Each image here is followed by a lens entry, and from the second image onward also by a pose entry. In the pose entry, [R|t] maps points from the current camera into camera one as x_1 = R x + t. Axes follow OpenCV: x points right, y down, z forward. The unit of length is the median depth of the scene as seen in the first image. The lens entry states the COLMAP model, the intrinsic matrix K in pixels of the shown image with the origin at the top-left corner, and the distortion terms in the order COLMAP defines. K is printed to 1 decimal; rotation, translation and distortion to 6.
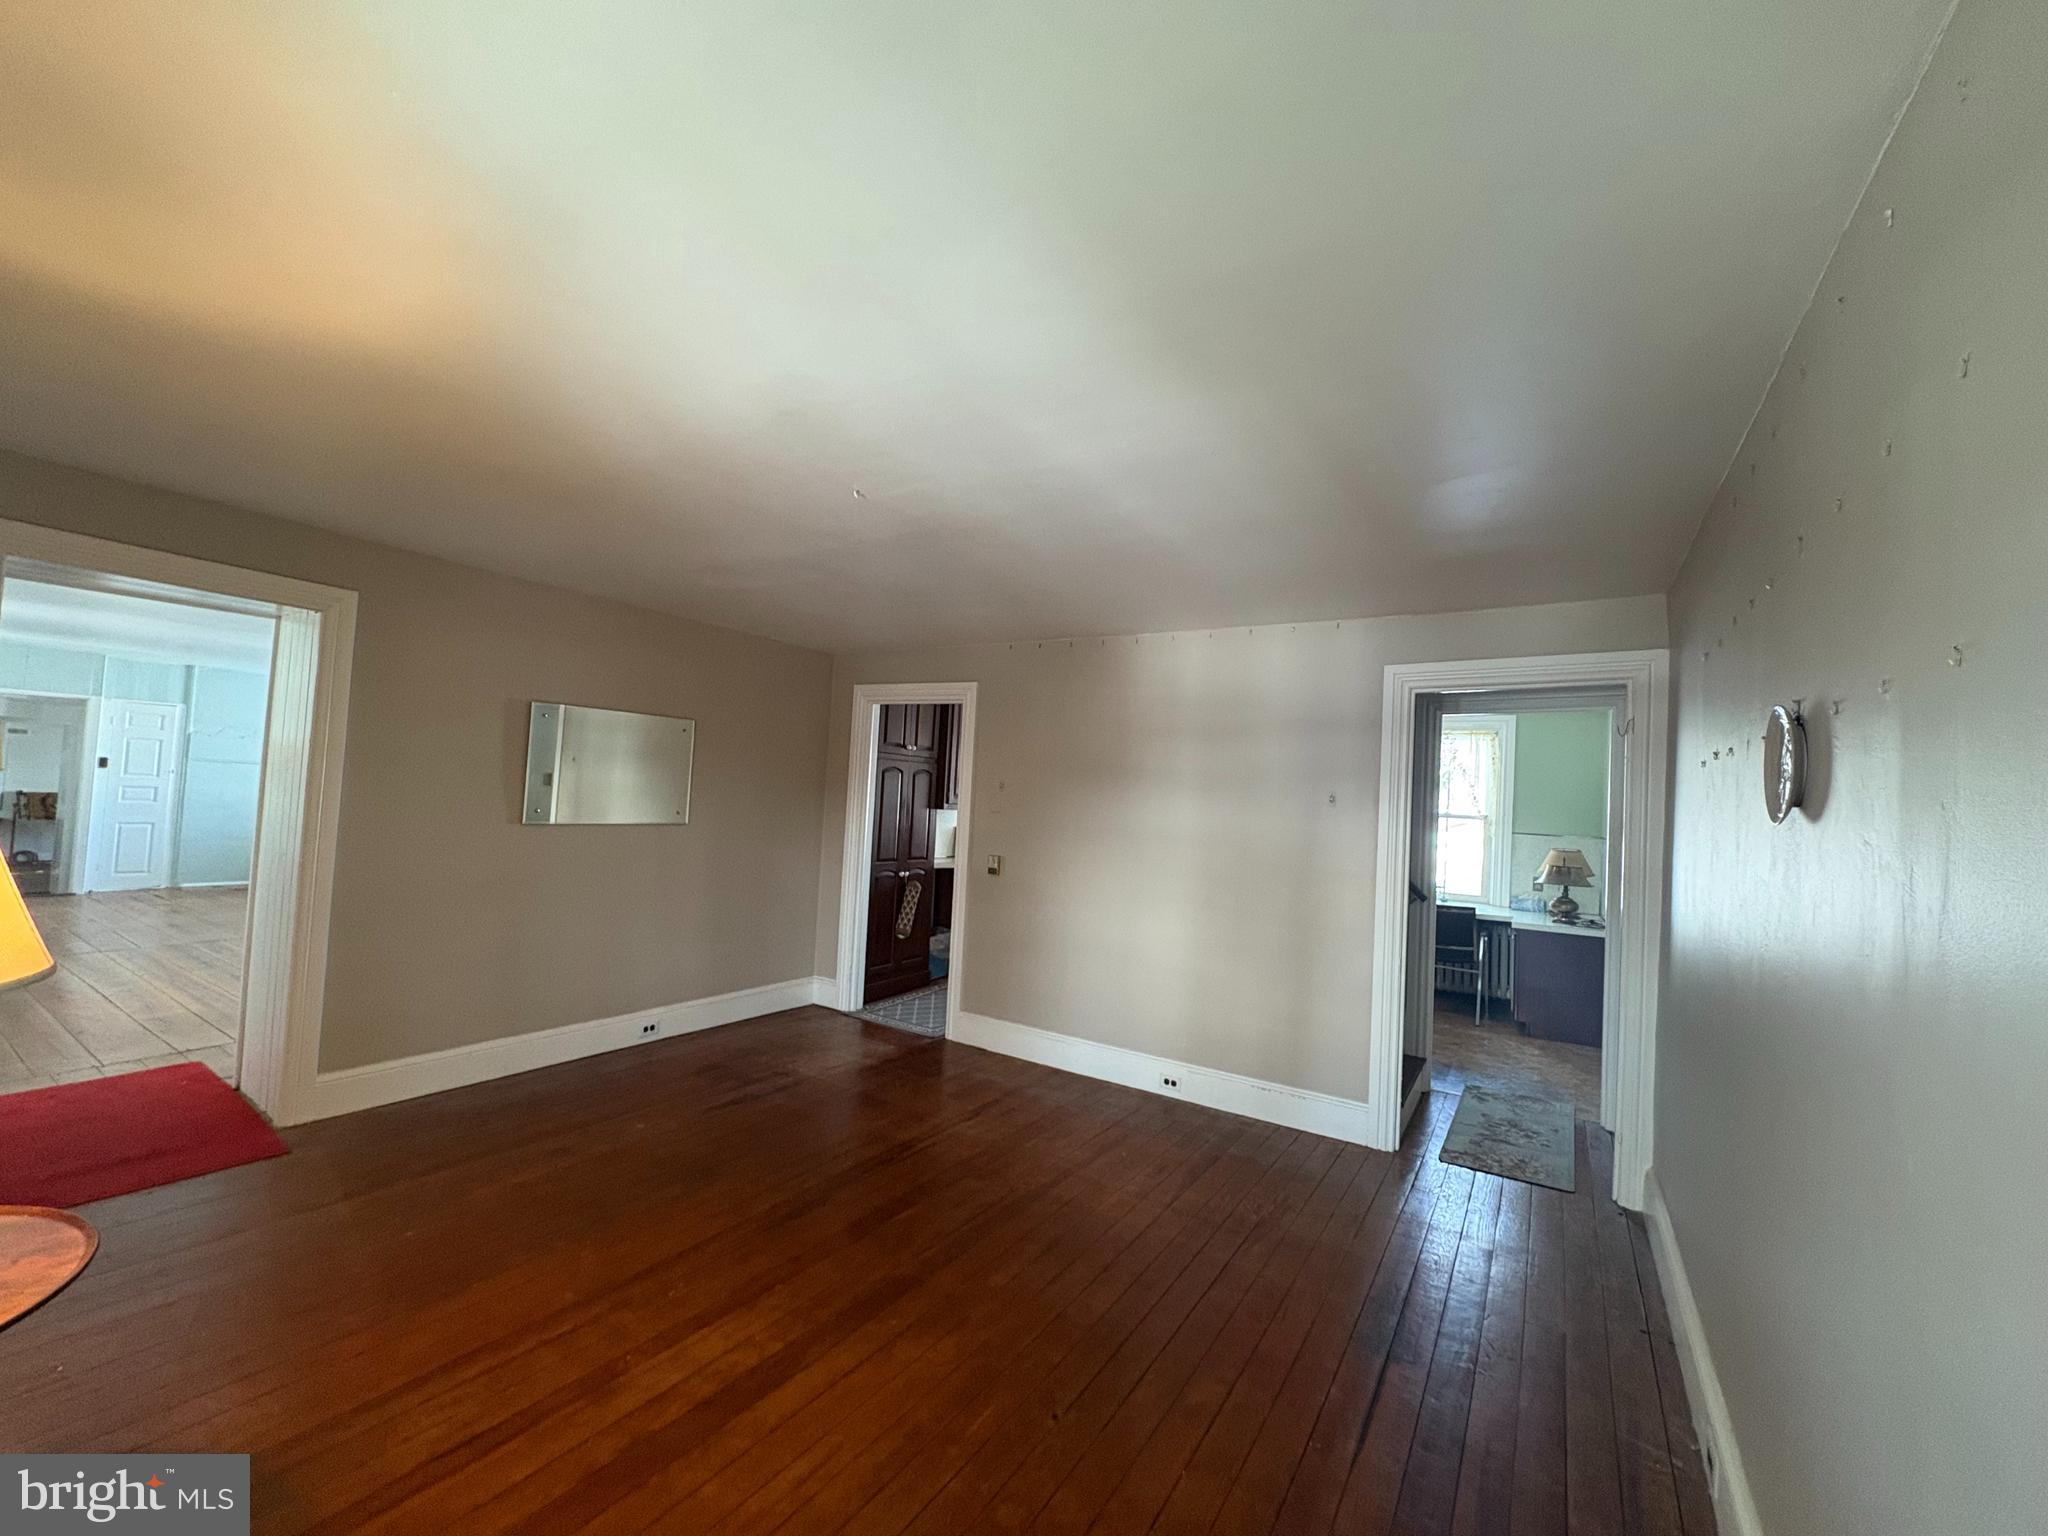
lens RADIAL K [[816.2, 0, 1027.1], [0, 816.2, 759.5], [0, 0, 1]] dist [0.000165, 0.000715]
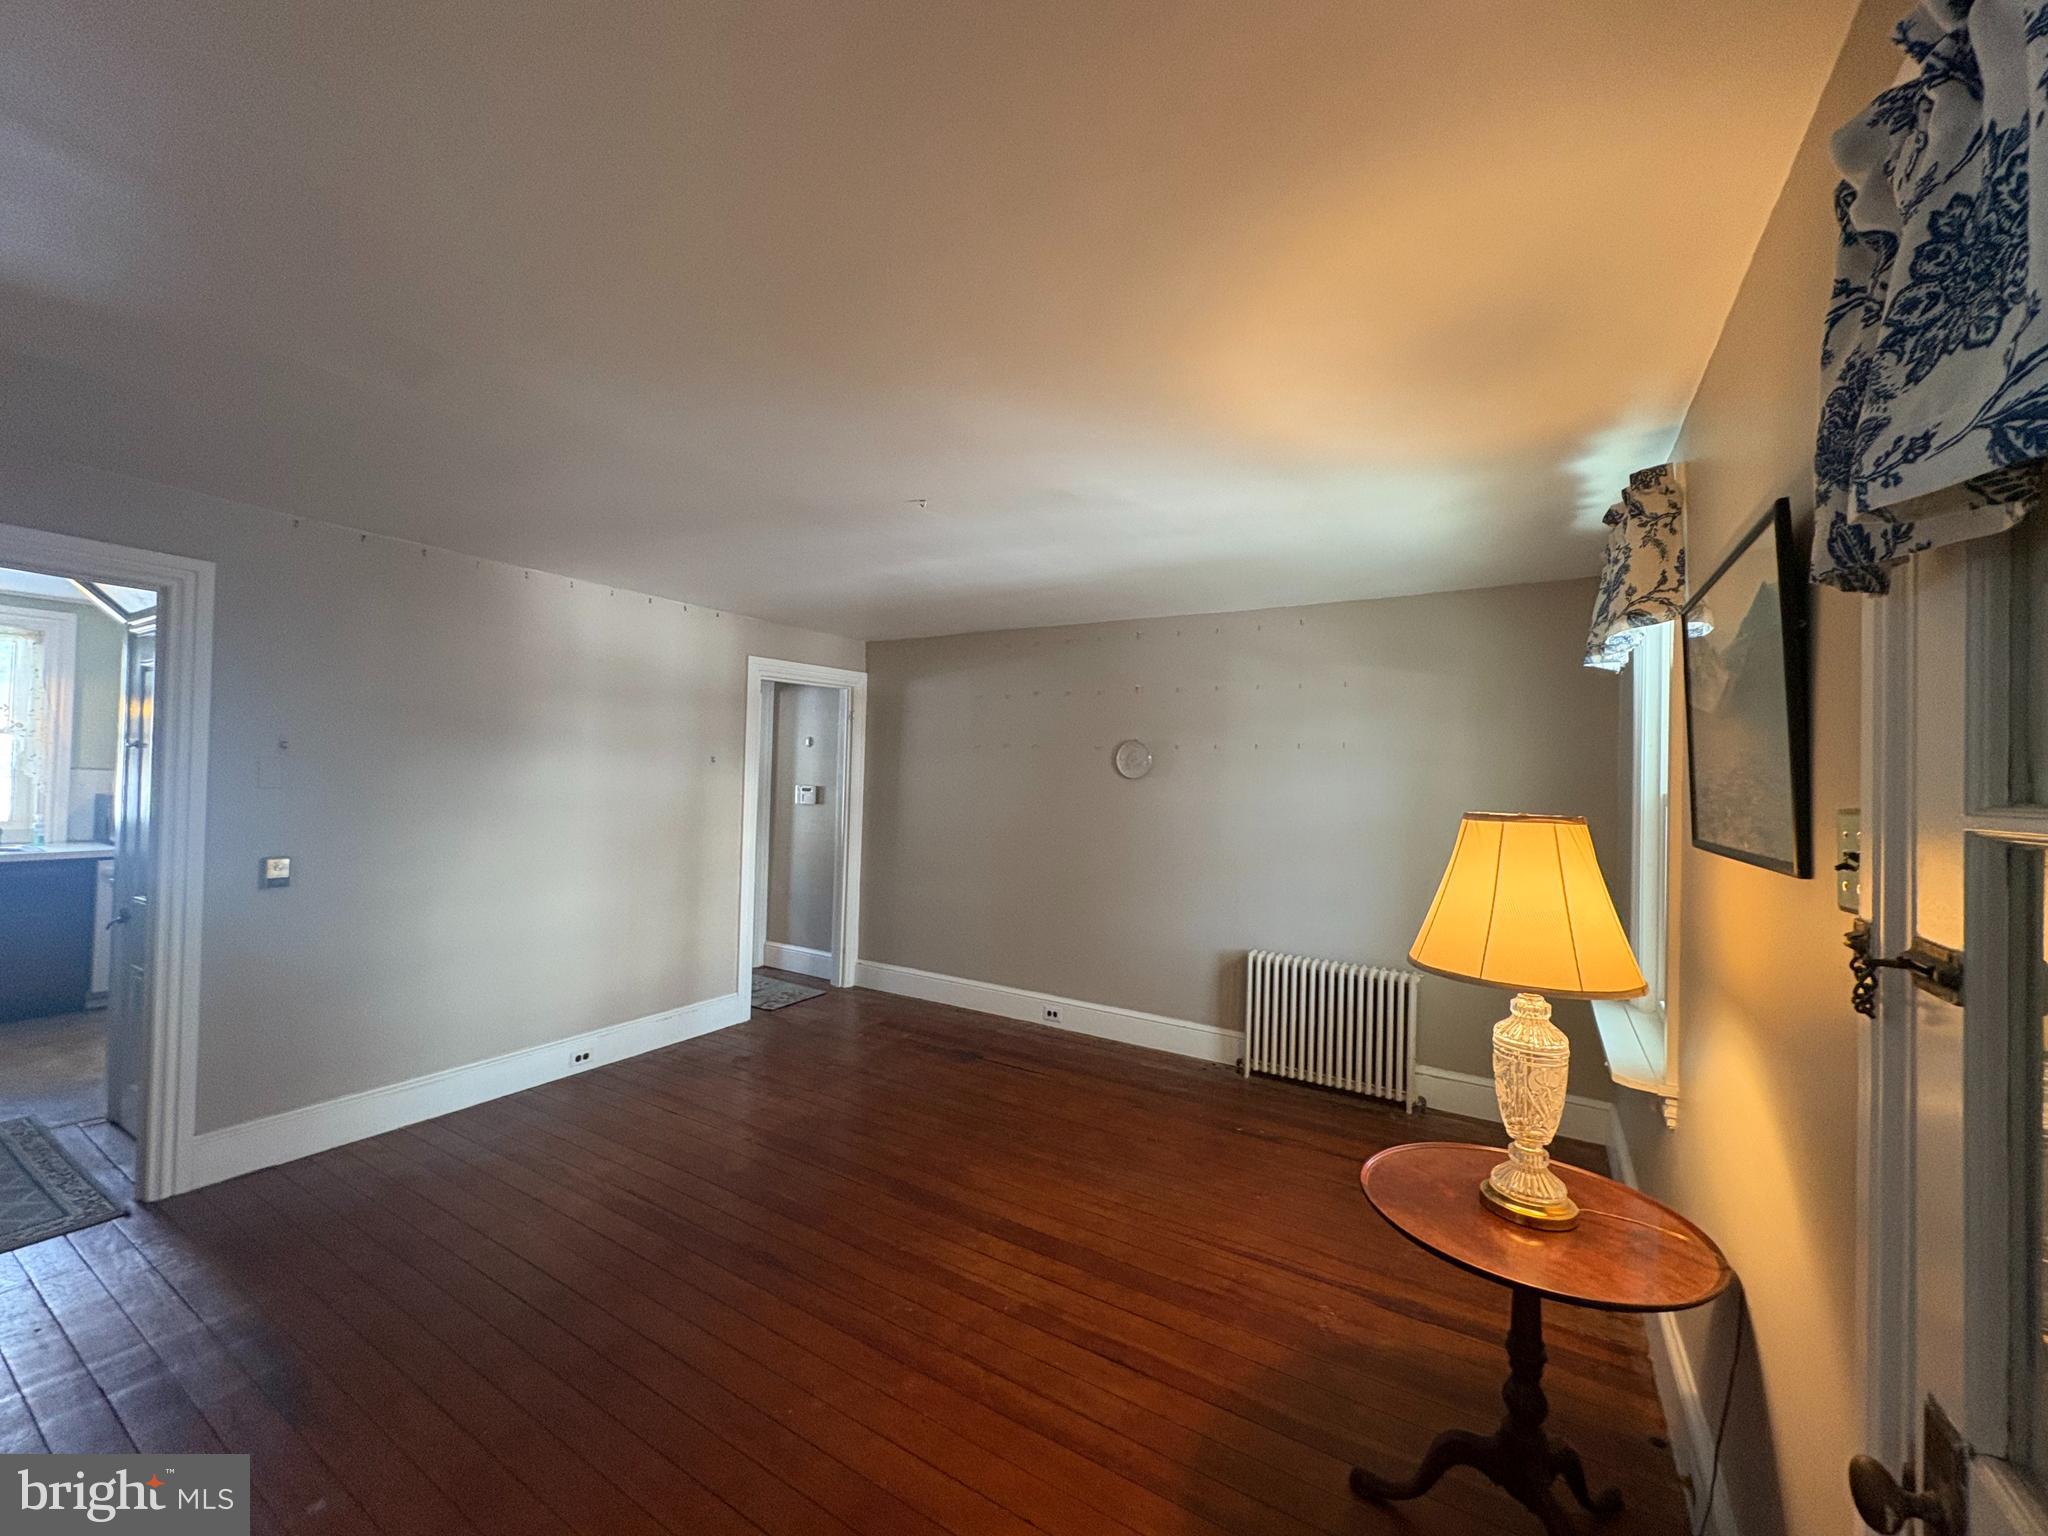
lens RADIAL K [[816.2, 0, 1023.7], [0, 816.2, 764.0], [0, 0, 1]] dist [0.000165, 0.000715]
pose [[-0.020757, -0.036936, 0.999102, -0.872816], [-0.068710, 0.997007, 0.035432, -0.019833], [-0.997421, -0.067913, -0.023232, 0.590024]]
